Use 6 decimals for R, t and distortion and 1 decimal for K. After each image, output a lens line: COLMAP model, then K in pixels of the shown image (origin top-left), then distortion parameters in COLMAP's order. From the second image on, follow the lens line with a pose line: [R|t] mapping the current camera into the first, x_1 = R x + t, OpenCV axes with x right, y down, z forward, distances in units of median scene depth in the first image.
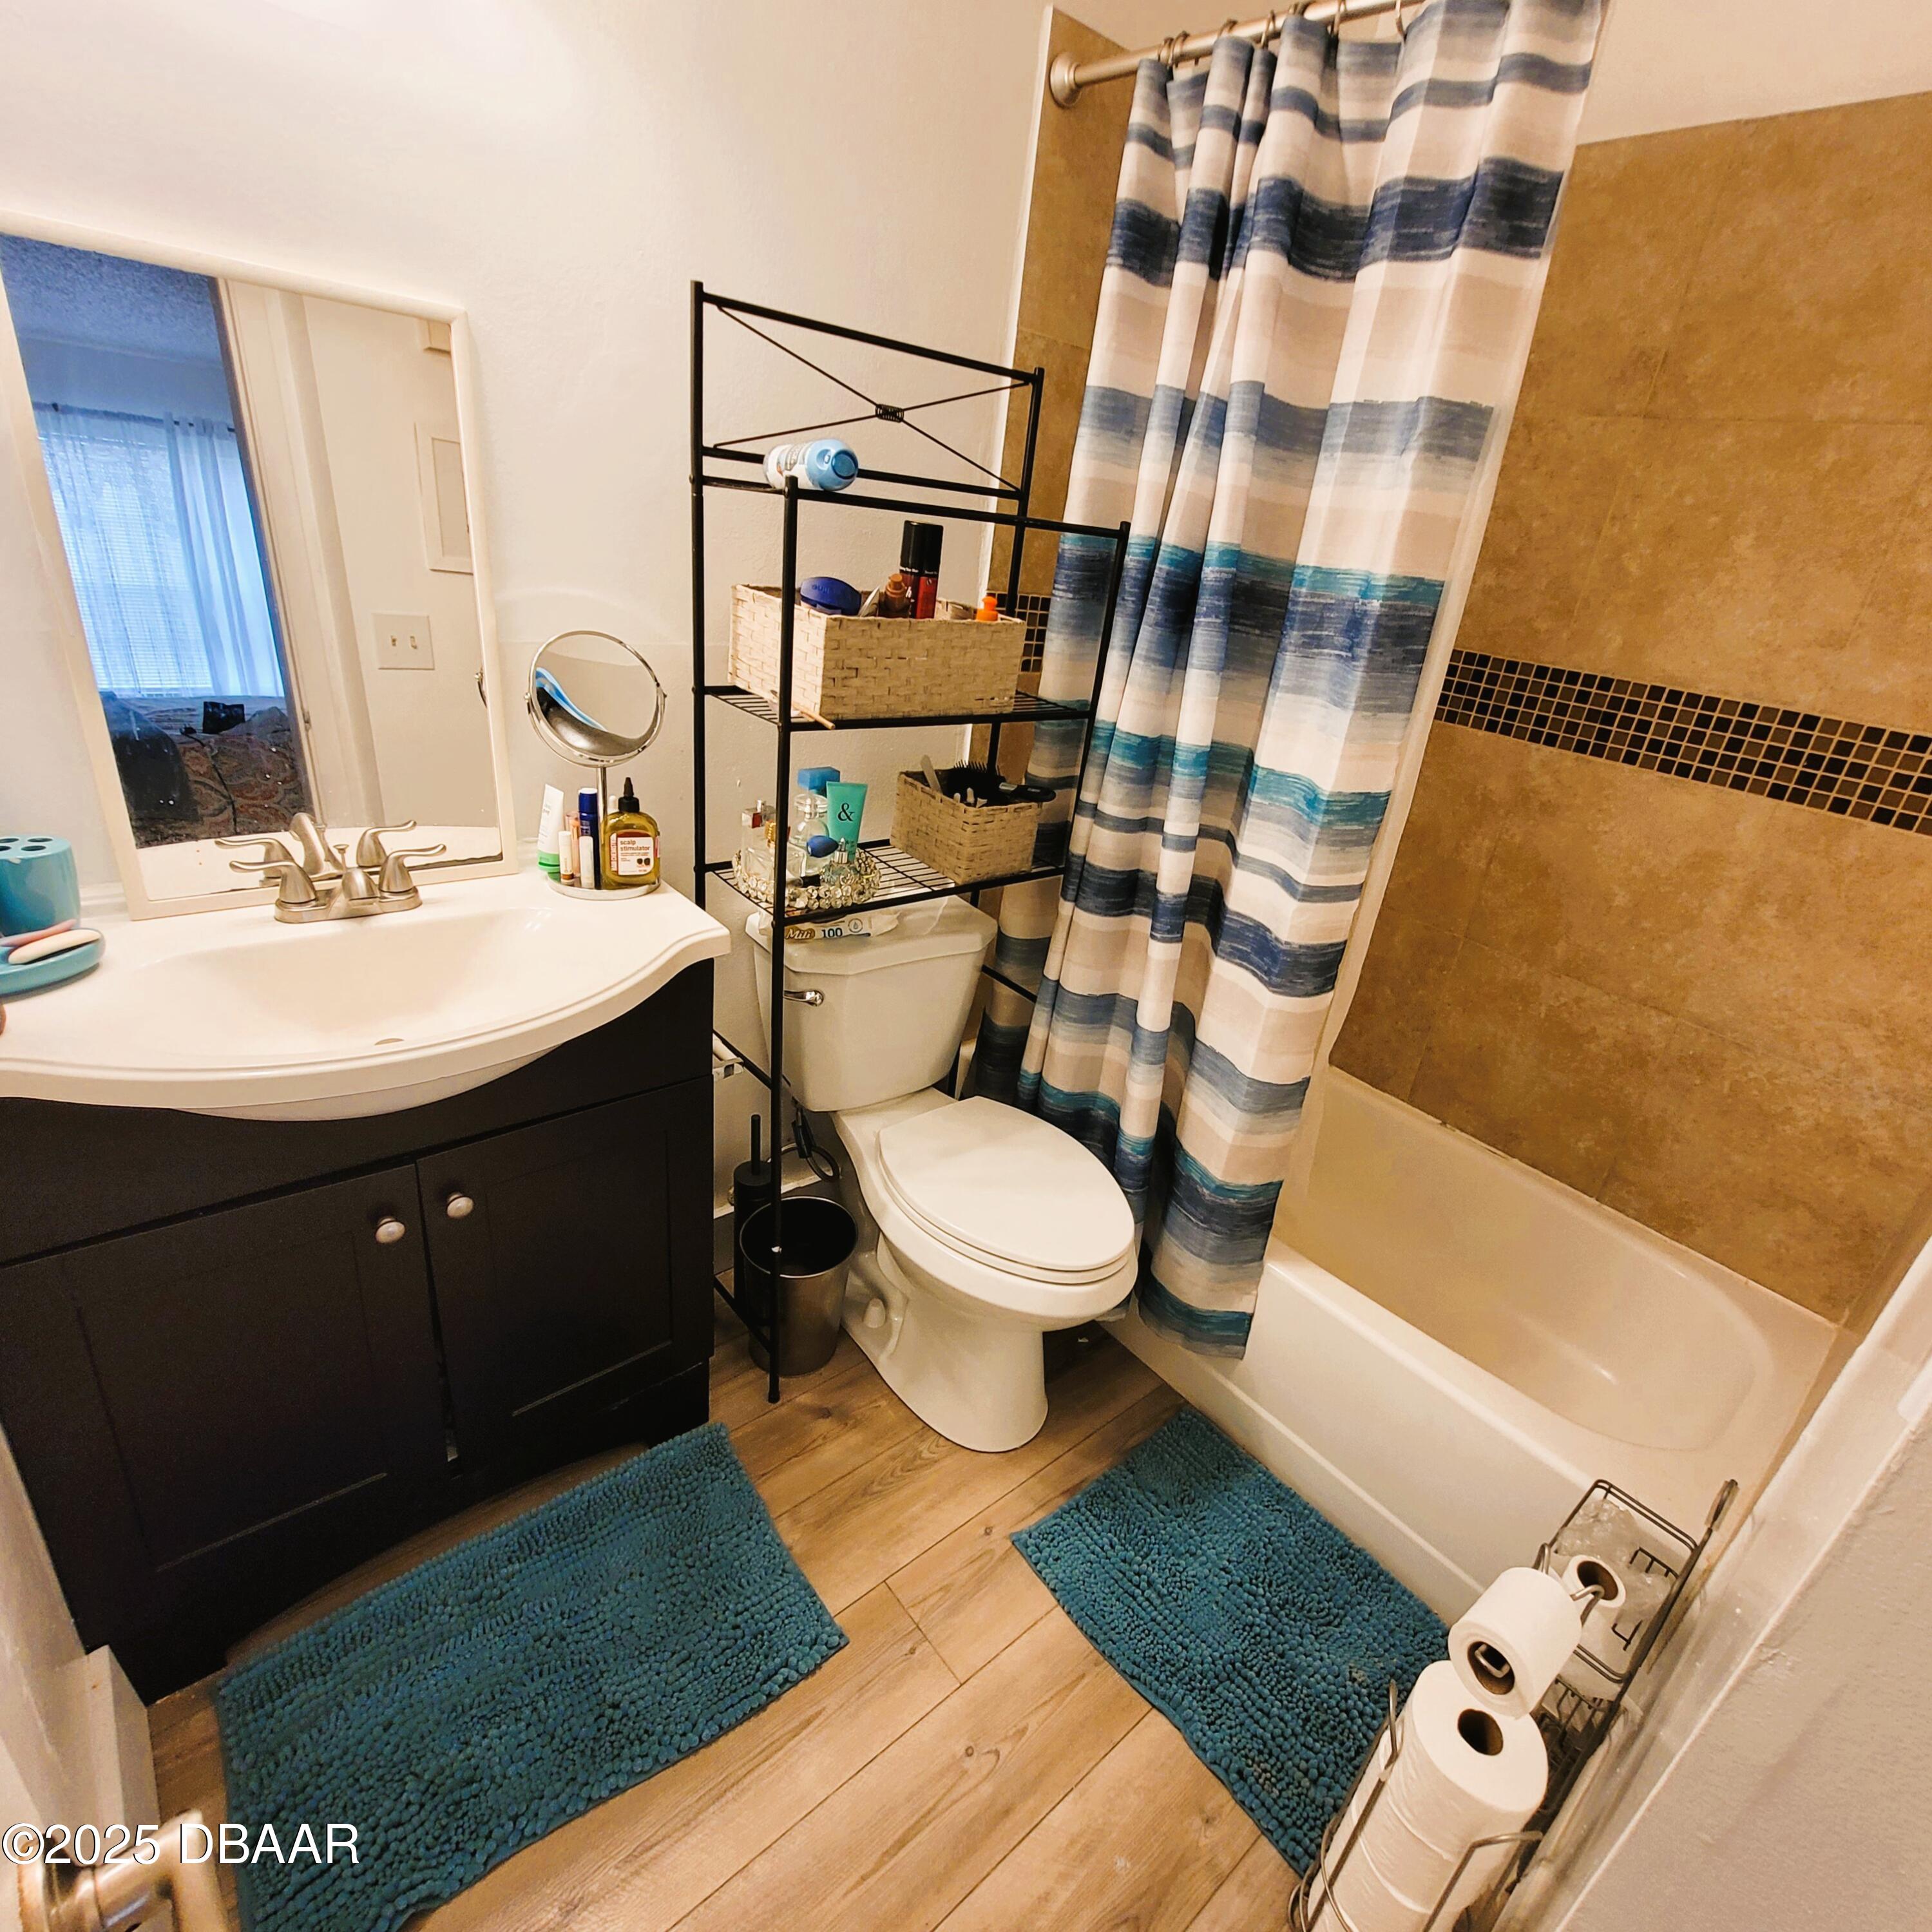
lens RADIAL K [[1005.9, 0, 1004.9], [0, 1005.9, 971.7], [0, 0, 1]] dist [0.004572, -0.001359]
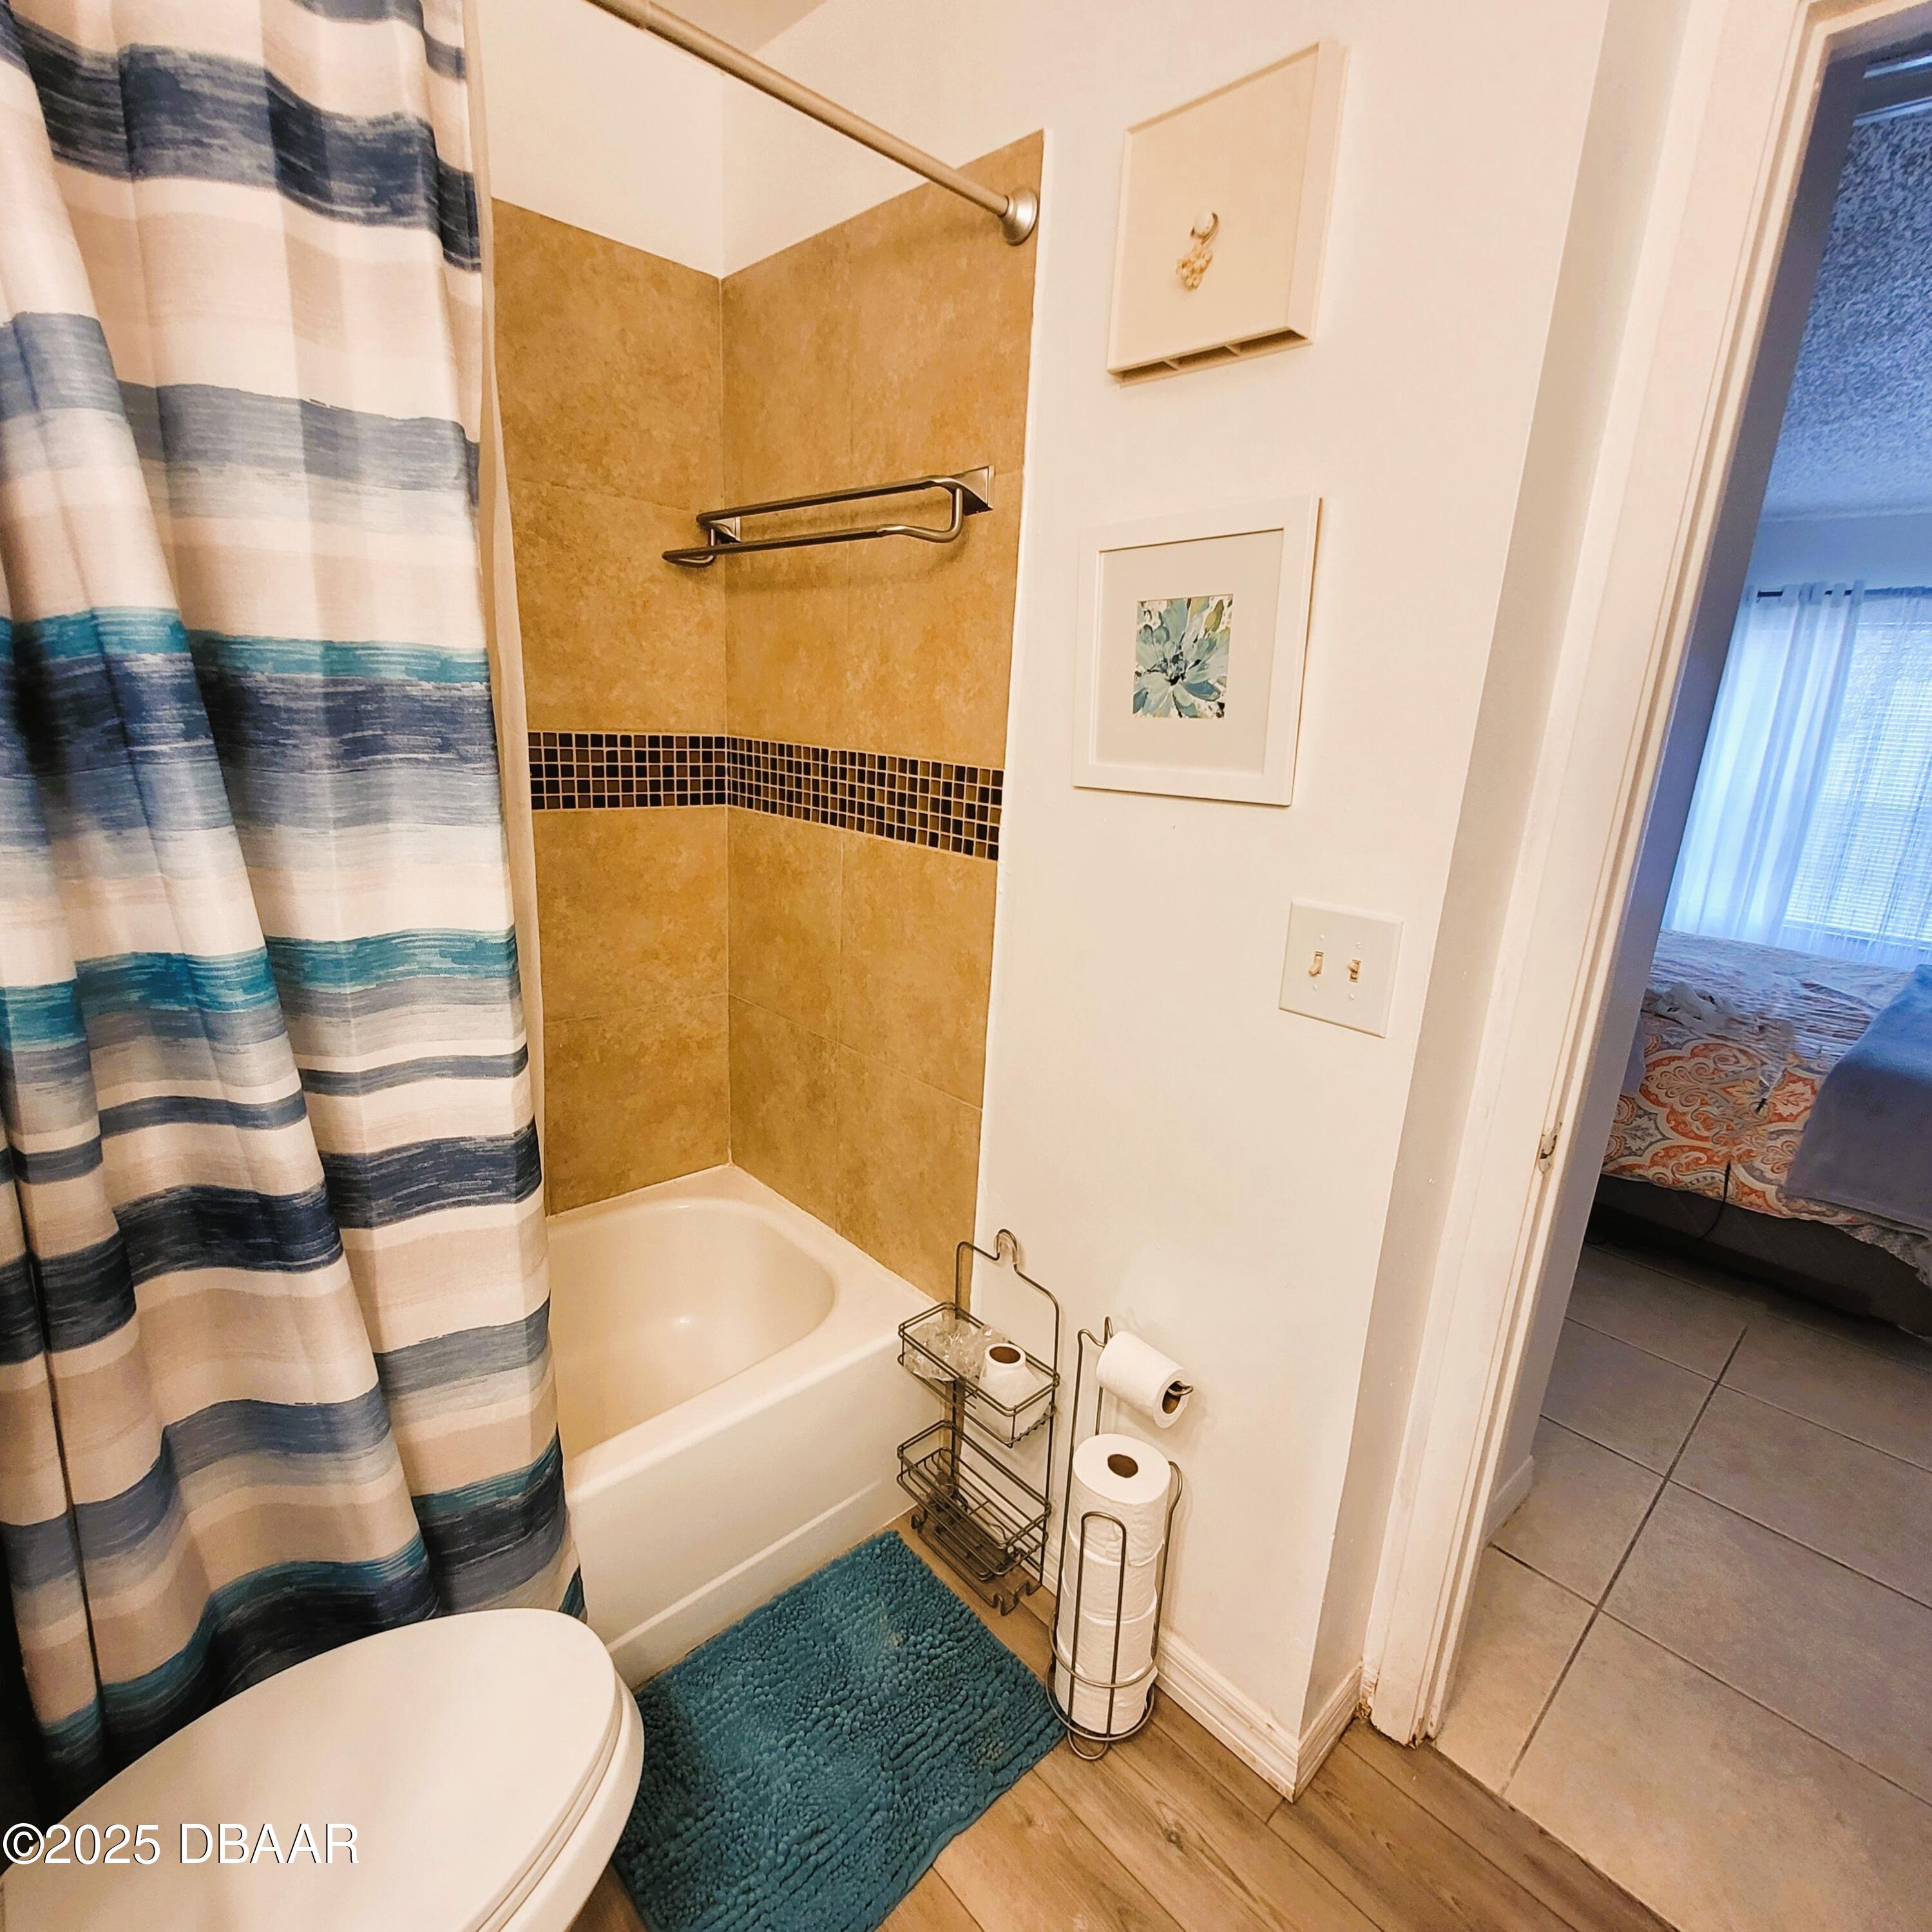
lens RADIAL K [[1005.9, 0, 968.7], [0, 1005.9, 974.7], [0, 0, 1]] dist [0.004572, -0.001359]
pose [[-0.028871, -0.383057, 0.923273, -0.381738], [0.349575, 0.861464, 0.368344, -0.293548], [-0.936463, 0.333388, 0.109037, 0.572316]]
